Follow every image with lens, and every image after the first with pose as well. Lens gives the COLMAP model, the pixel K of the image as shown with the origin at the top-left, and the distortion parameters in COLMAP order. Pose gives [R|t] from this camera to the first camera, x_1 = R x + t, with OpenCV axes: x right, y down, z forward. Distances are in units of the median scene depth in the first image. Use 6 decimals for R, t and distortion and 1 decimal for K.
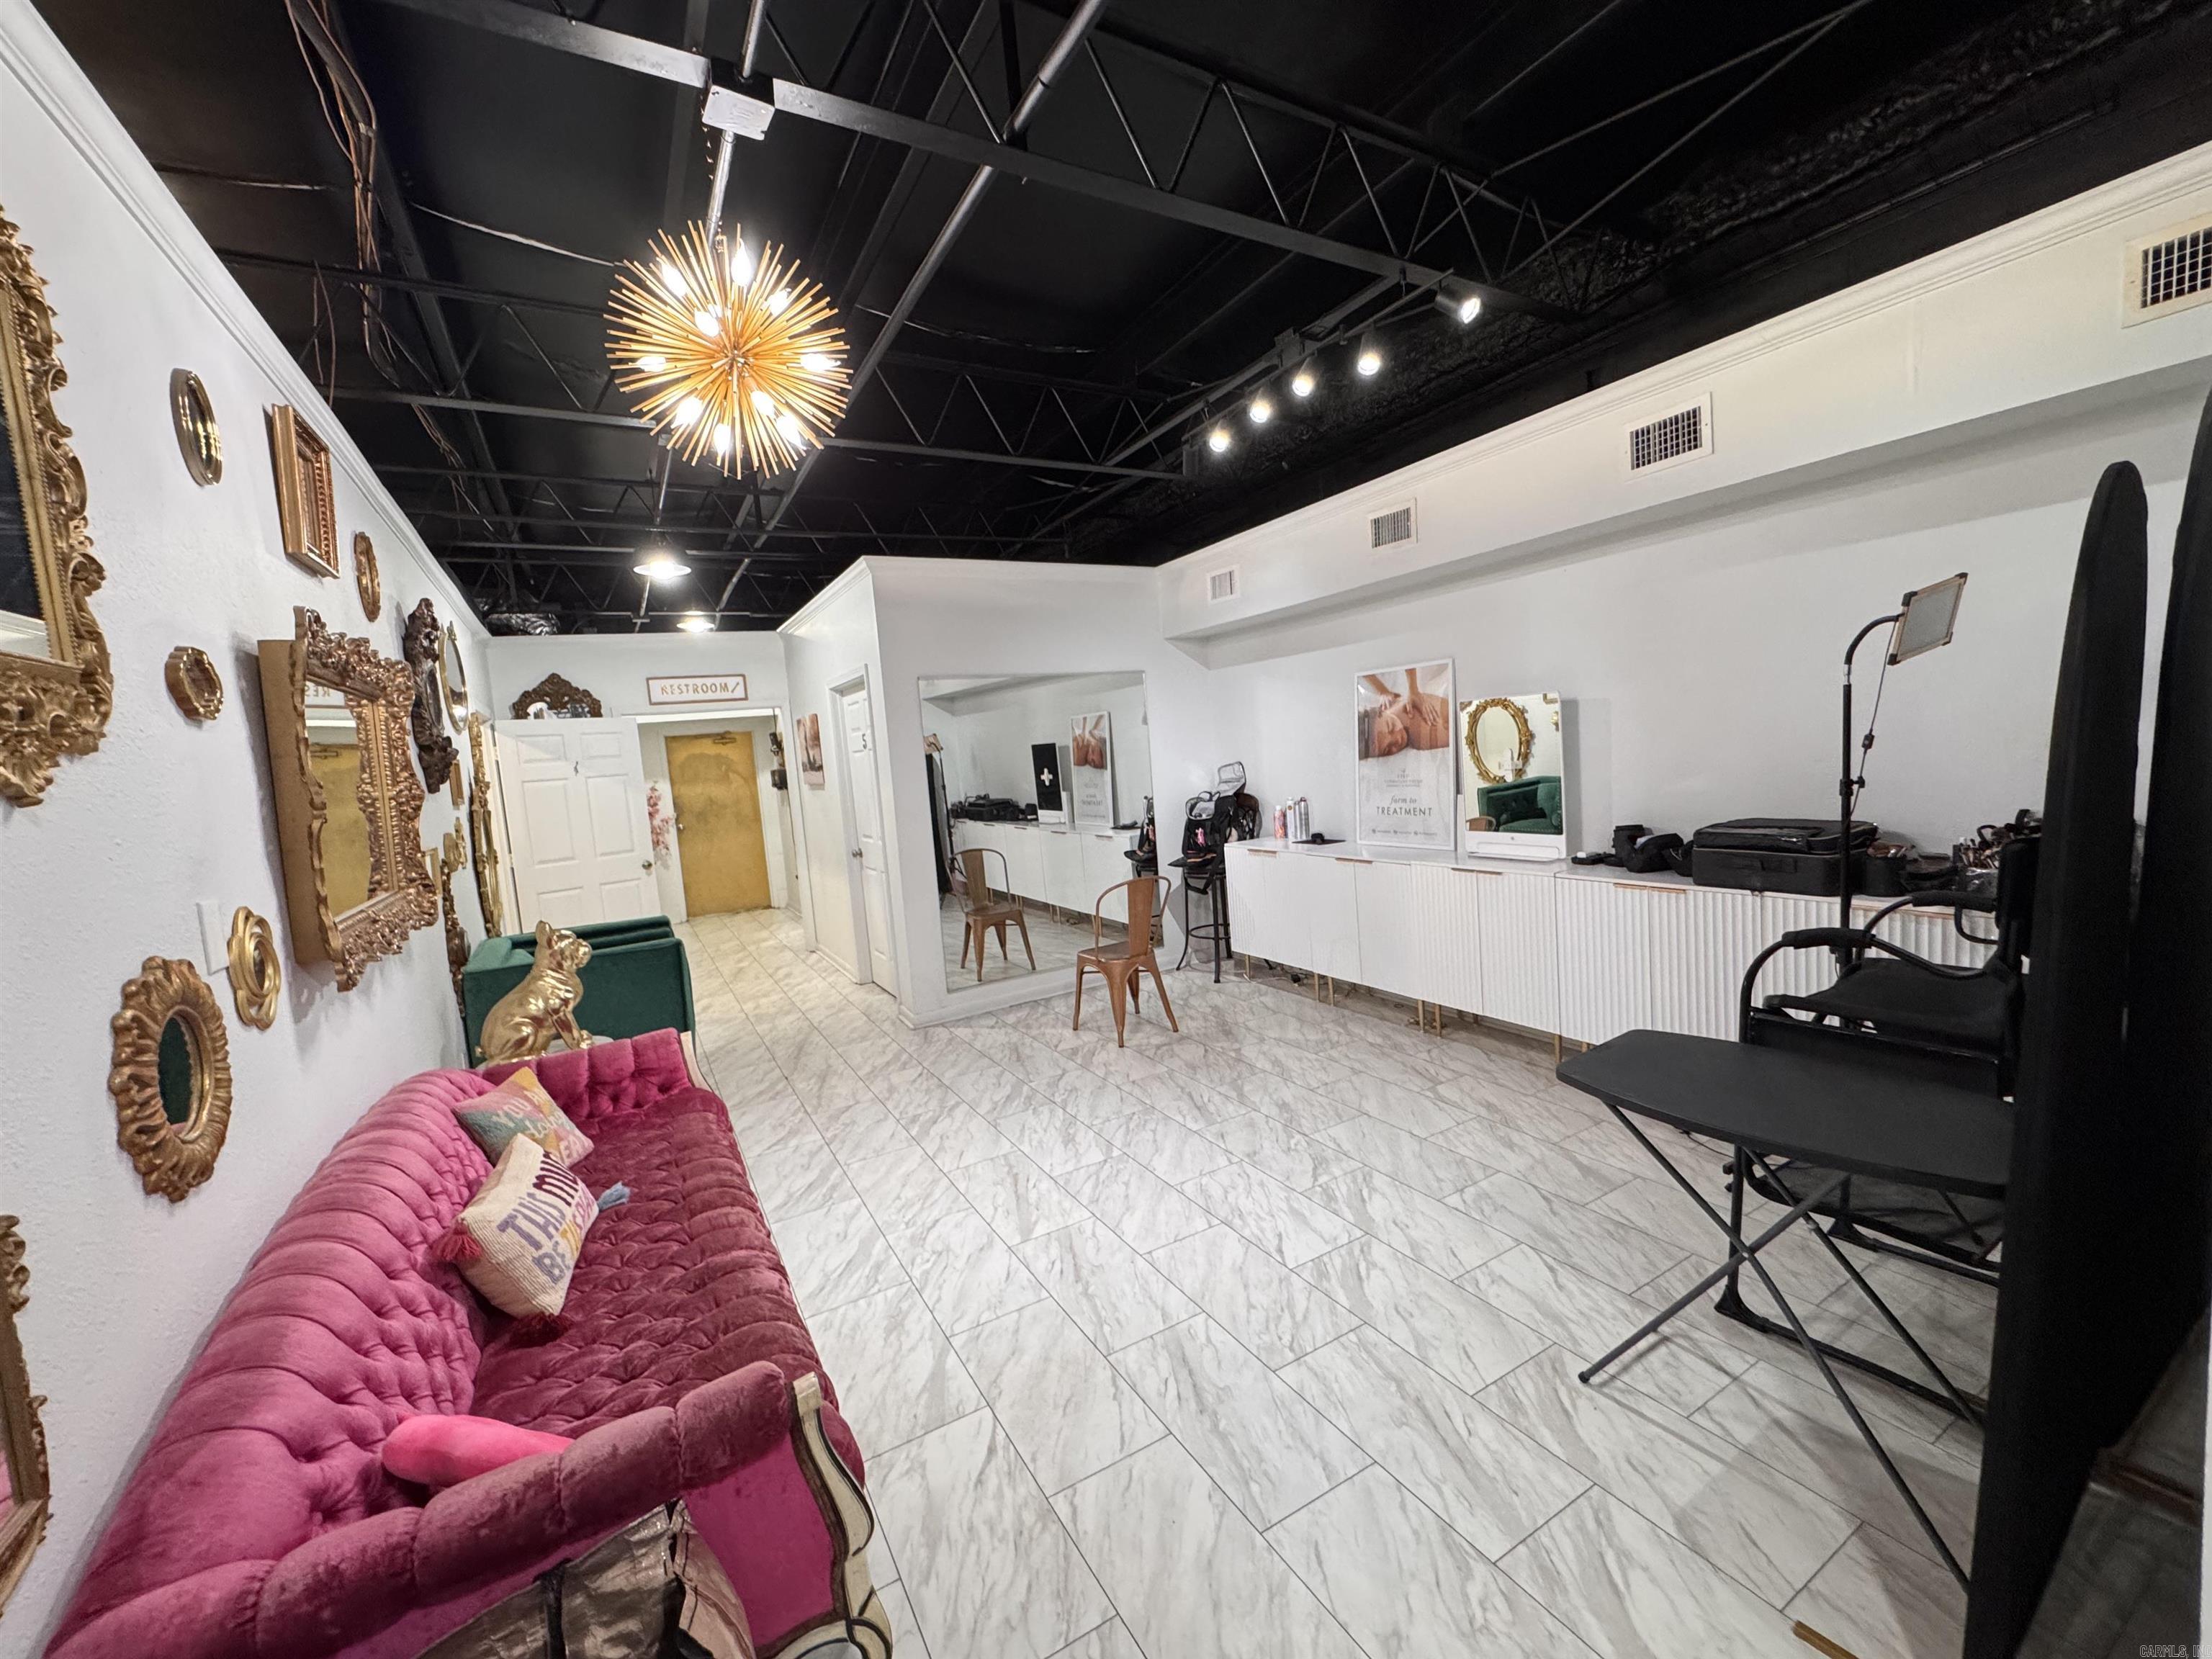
lens RADIAL K [[887.4, 0, 1104.0], [0, 887.4, 825.0], [0, 0, 1]] dist [-0.002321, 0.000359]
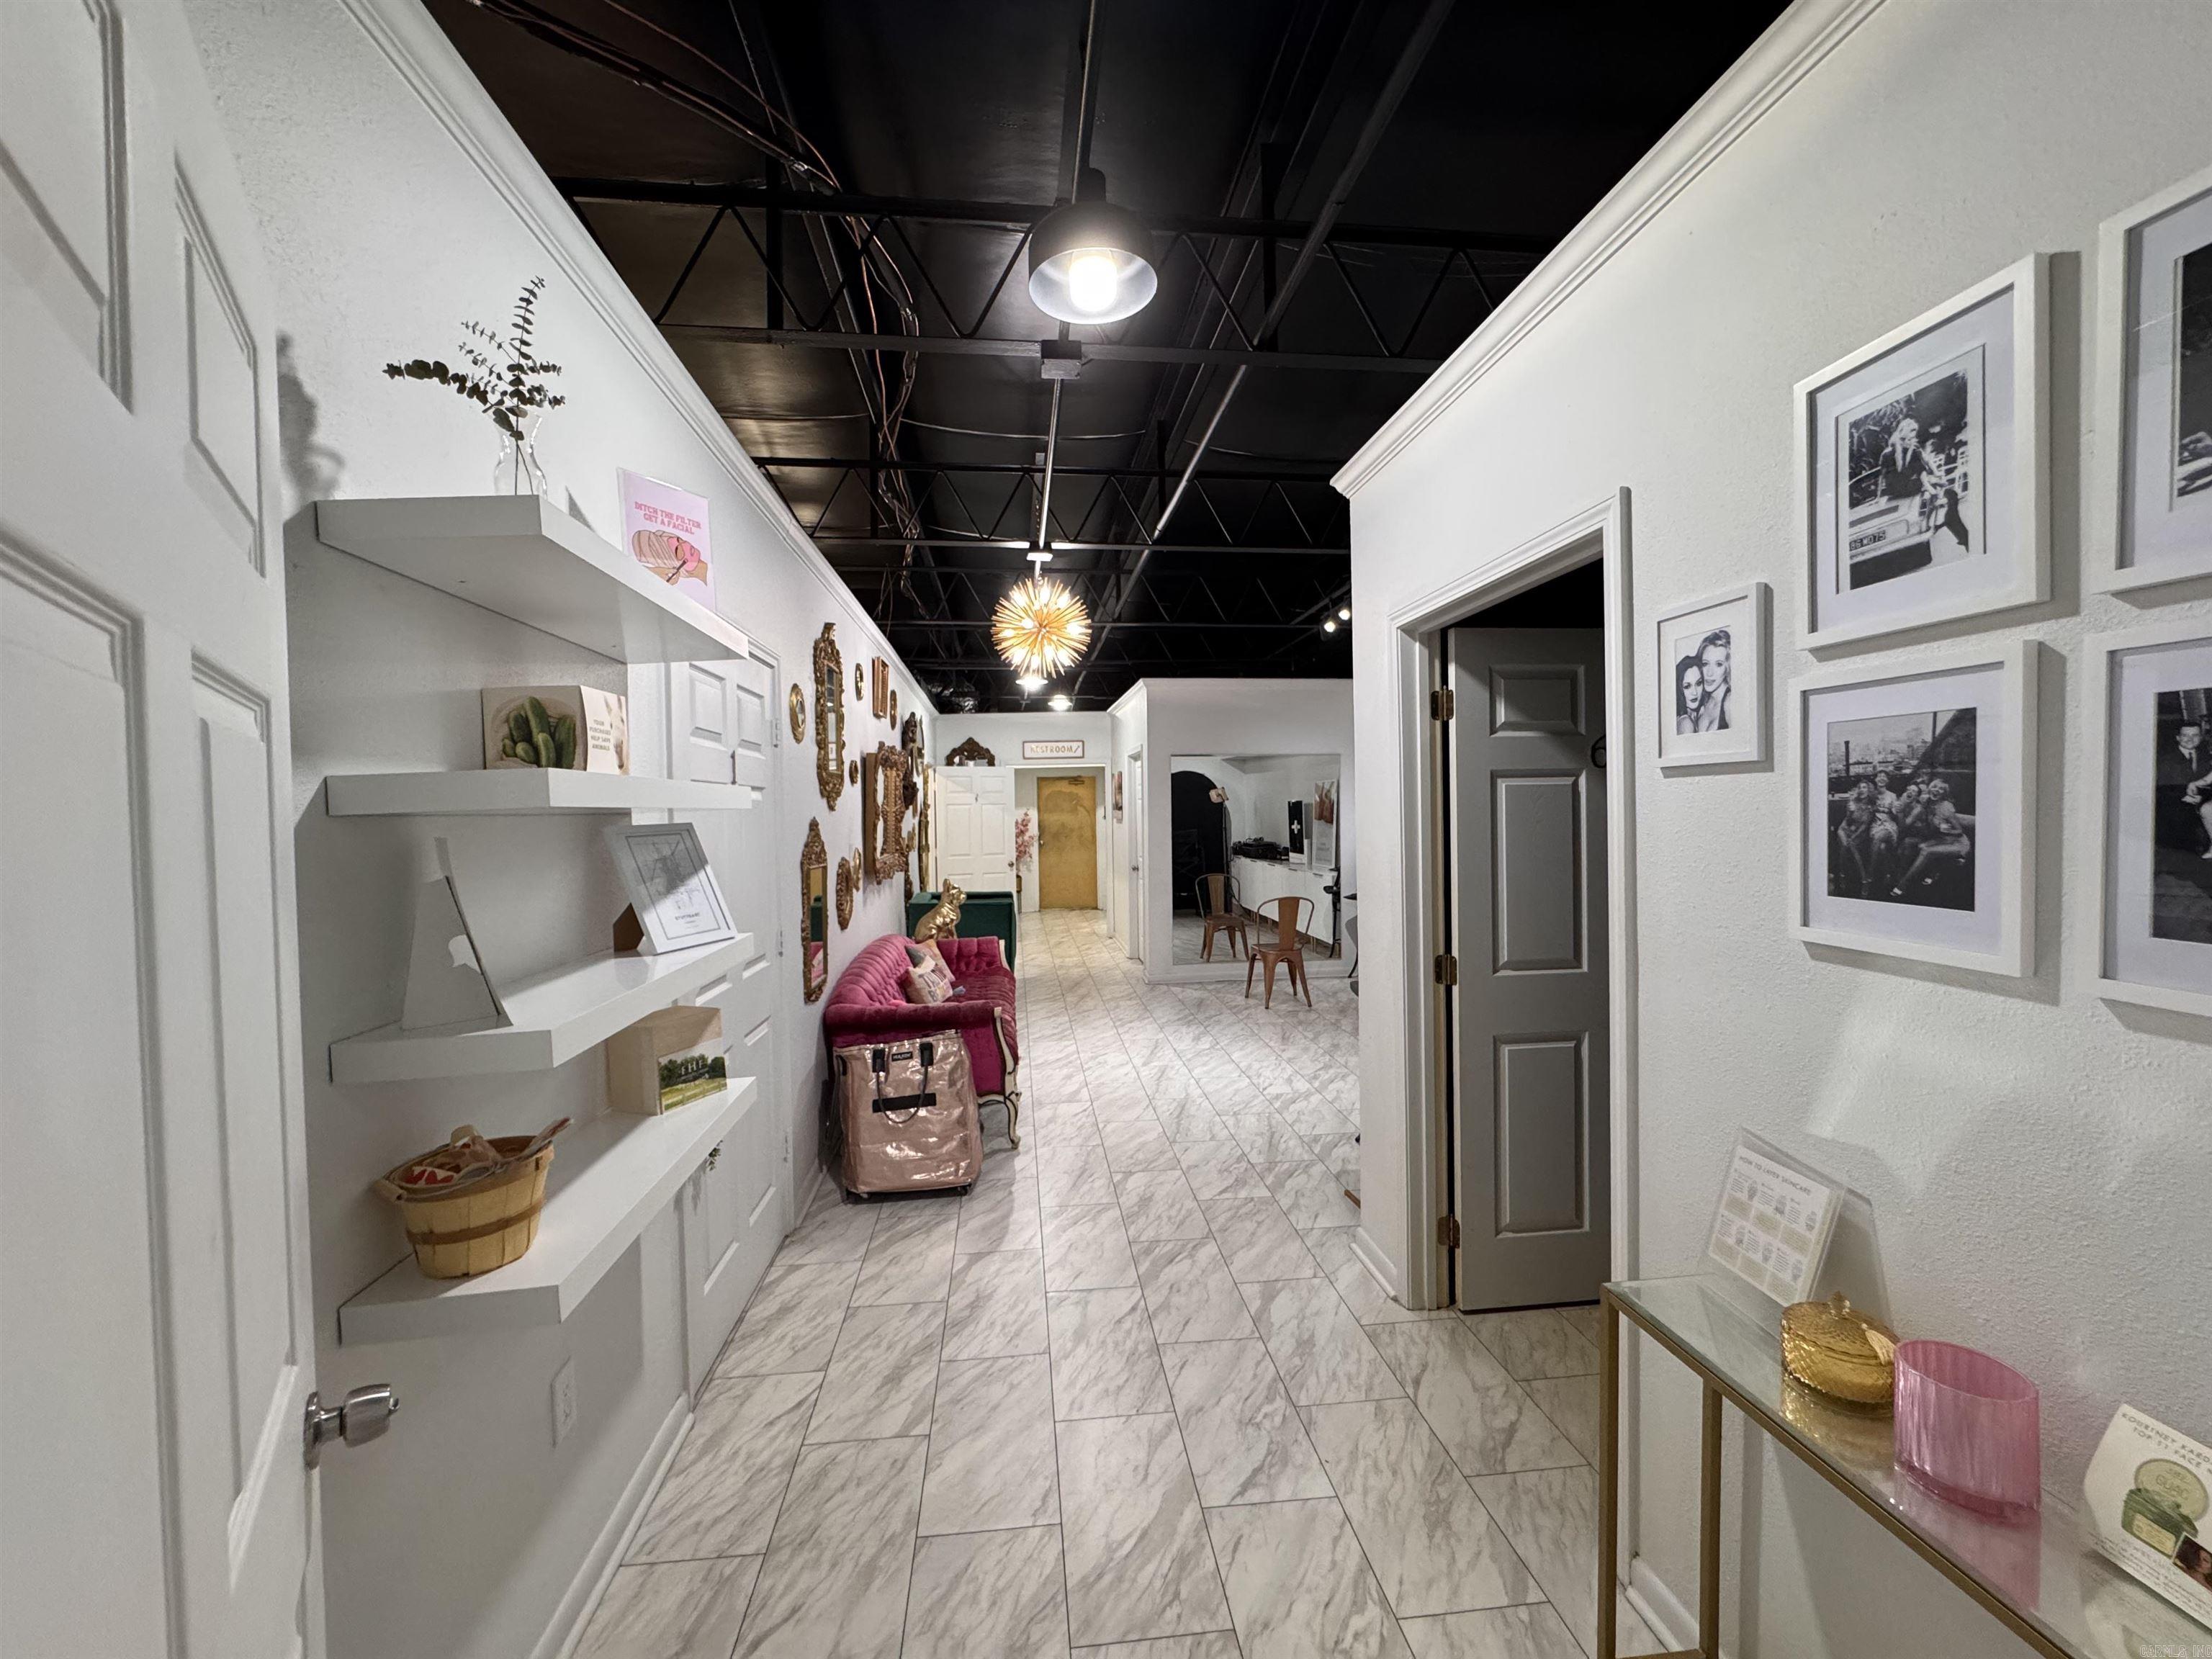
lens RADIAL K [[887.4, 0, 1108.4], [0, 887.4, 830.1], [0, 0, 1]] dist [-0.002321, 0.000359]
pose [[0.916851, 0.077395, -0.391656, 0.428269], [-0.093813, 0.995326, -0.022927, 0.011987], [0.388051, 0.057763, 0.919826, -0.632174]]
